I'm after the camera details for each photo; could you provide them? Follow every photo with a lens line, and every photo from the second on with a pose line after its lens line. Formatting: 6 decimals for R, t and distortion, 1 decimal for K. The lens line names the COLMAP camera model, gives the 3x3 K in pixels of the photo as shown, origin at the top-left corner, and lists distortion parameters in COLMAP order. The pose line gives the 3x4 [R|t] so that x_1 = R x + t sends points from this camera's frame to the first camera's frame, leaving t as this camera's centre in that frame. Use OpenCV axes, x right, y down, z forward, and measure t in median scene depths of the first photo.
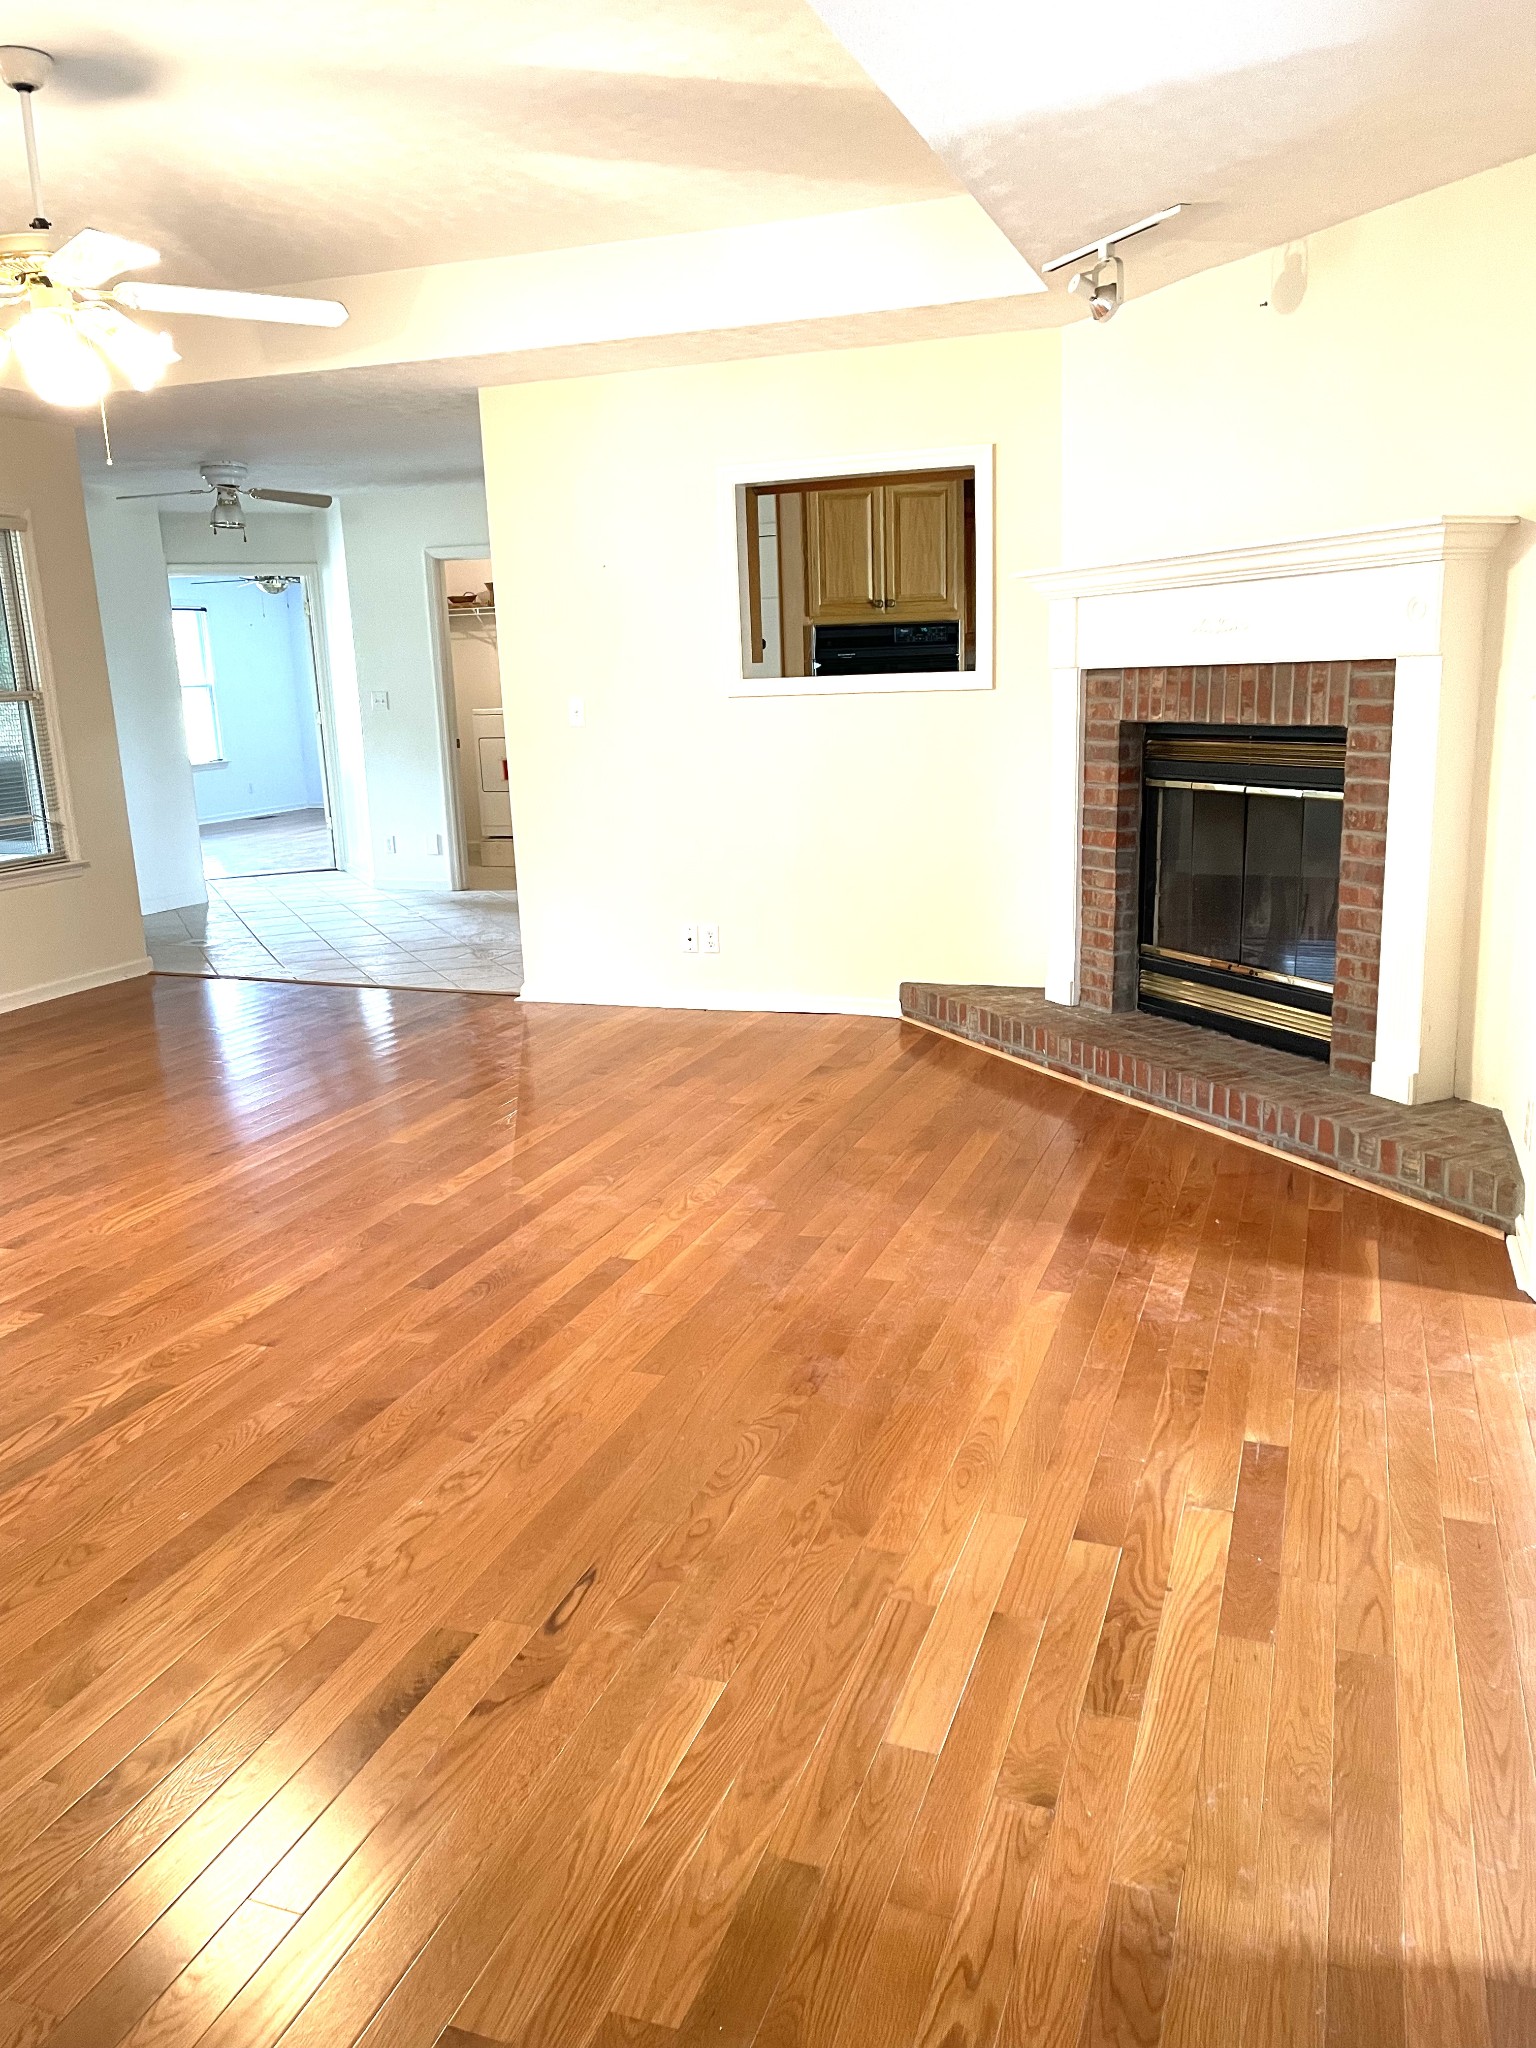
lens RADIAL K [[1534.4, 0, 766.6], [0, 1534.4, 1014.4], [0, 0, 1]] dist [0.052613, -0.009741]
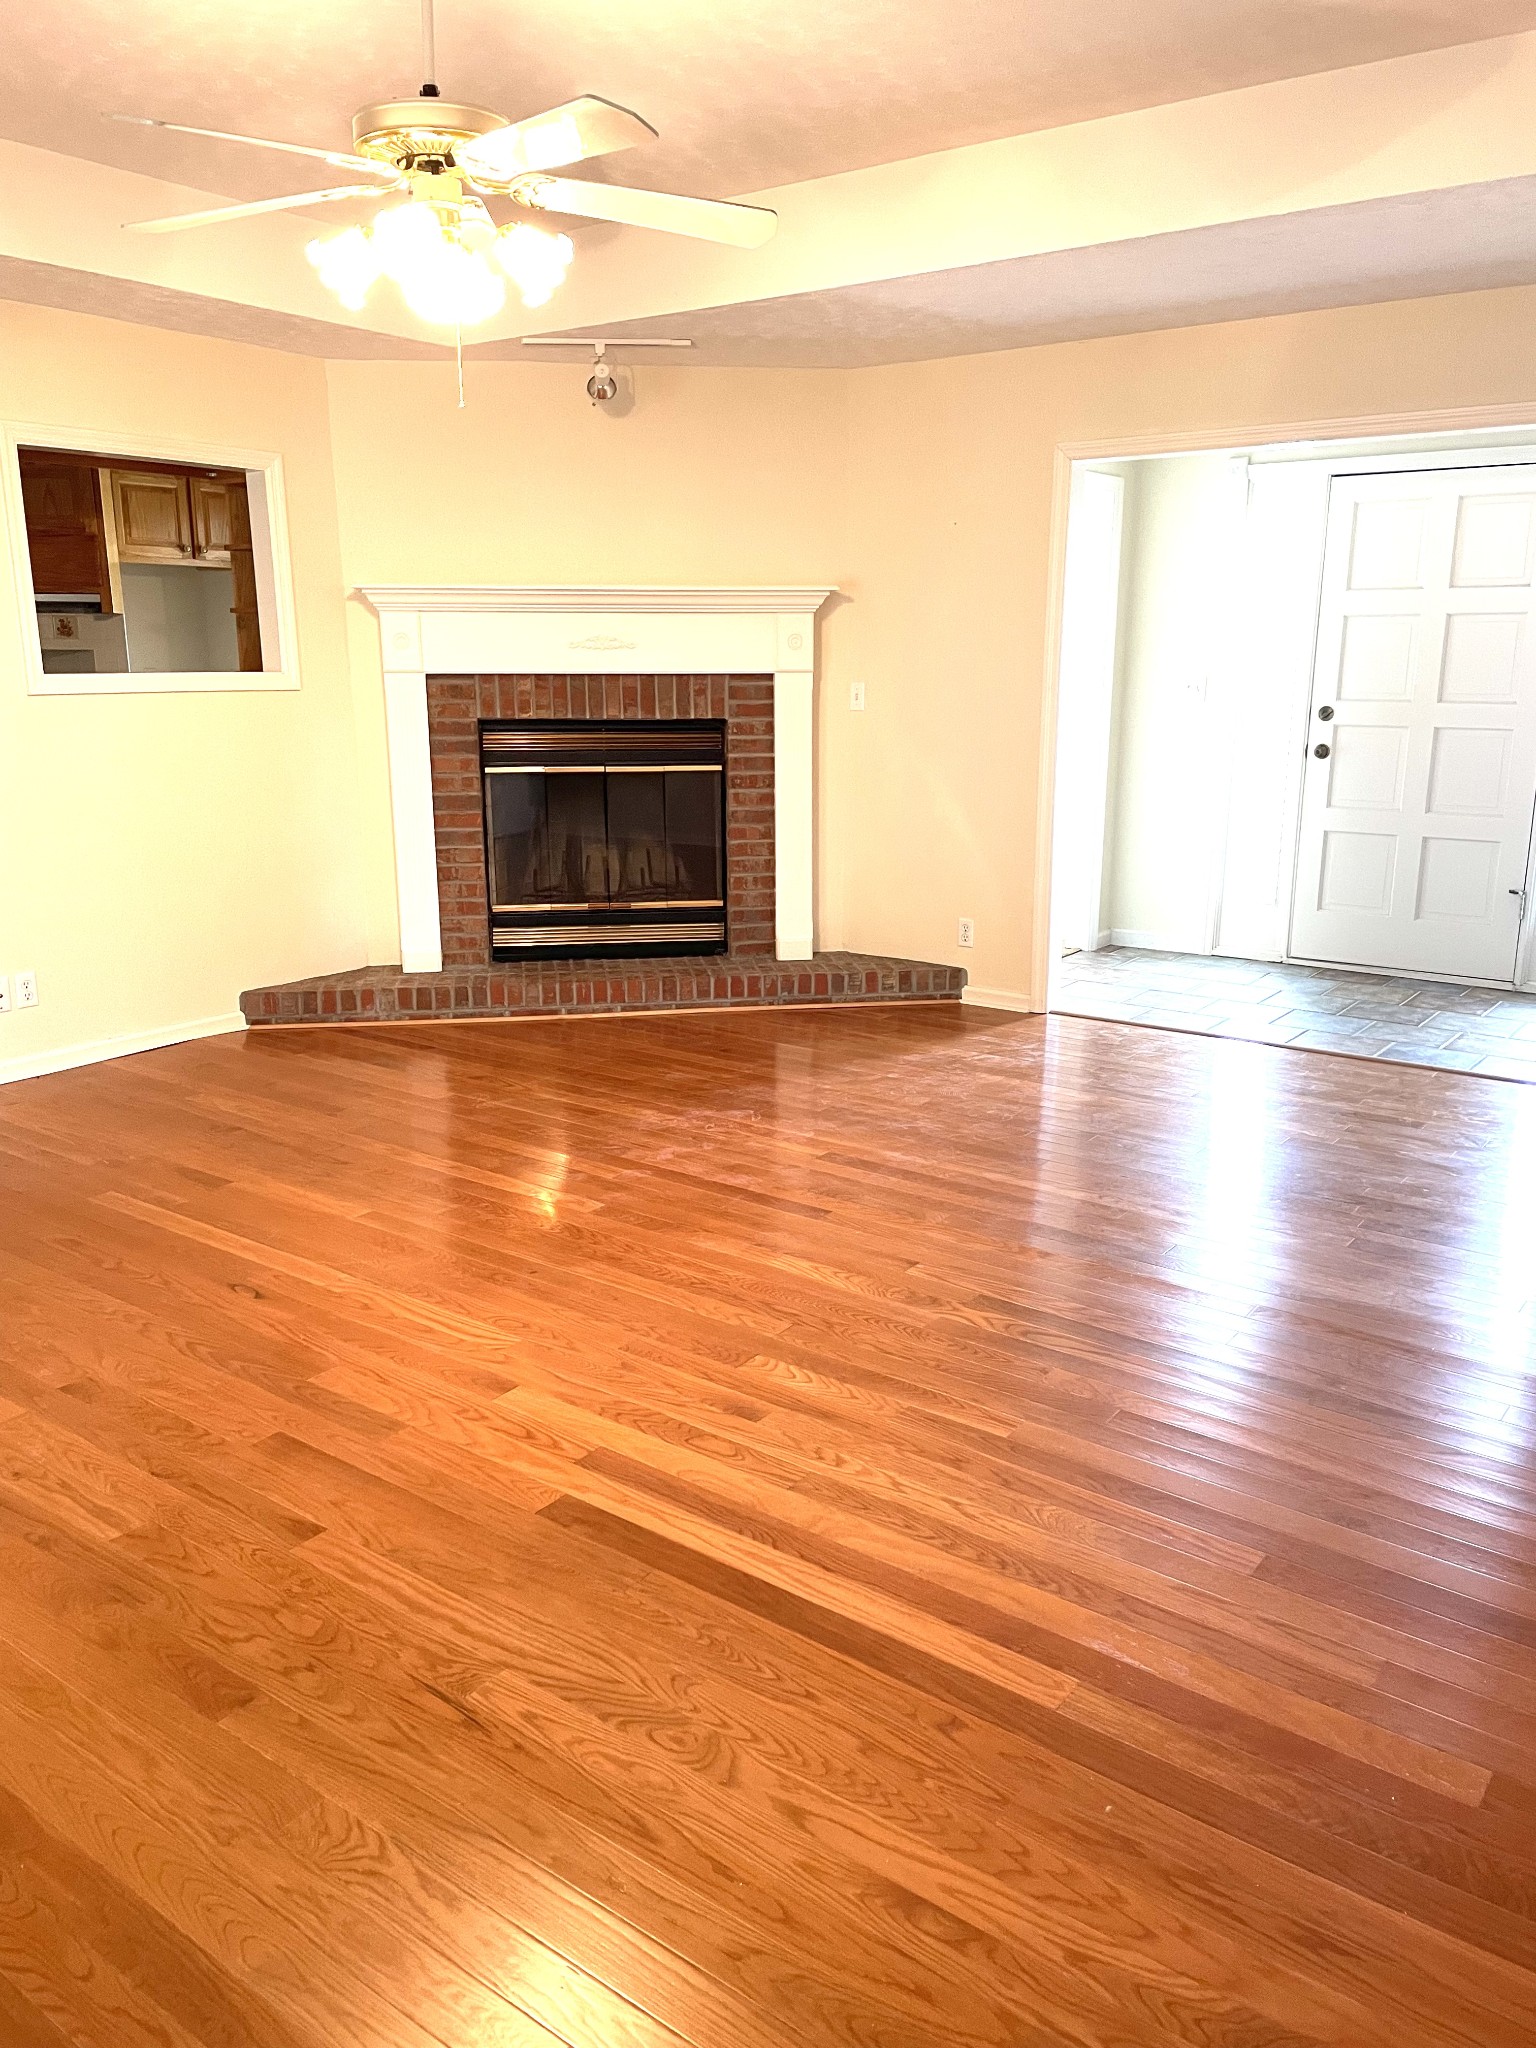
lens RADIAL K [[1534.4, 0, 773.2], [0, 1534.4, 1022.3], [0, 0, 1]] dist [0.052613, -0.009741]
pose [[0.282062, -0.194008, 0.939575, -1.001416], [0.198695, 0.969920, 0.140625, -0.099199], [-0.938595, 0.147024, 0.312126, 0.524850]]
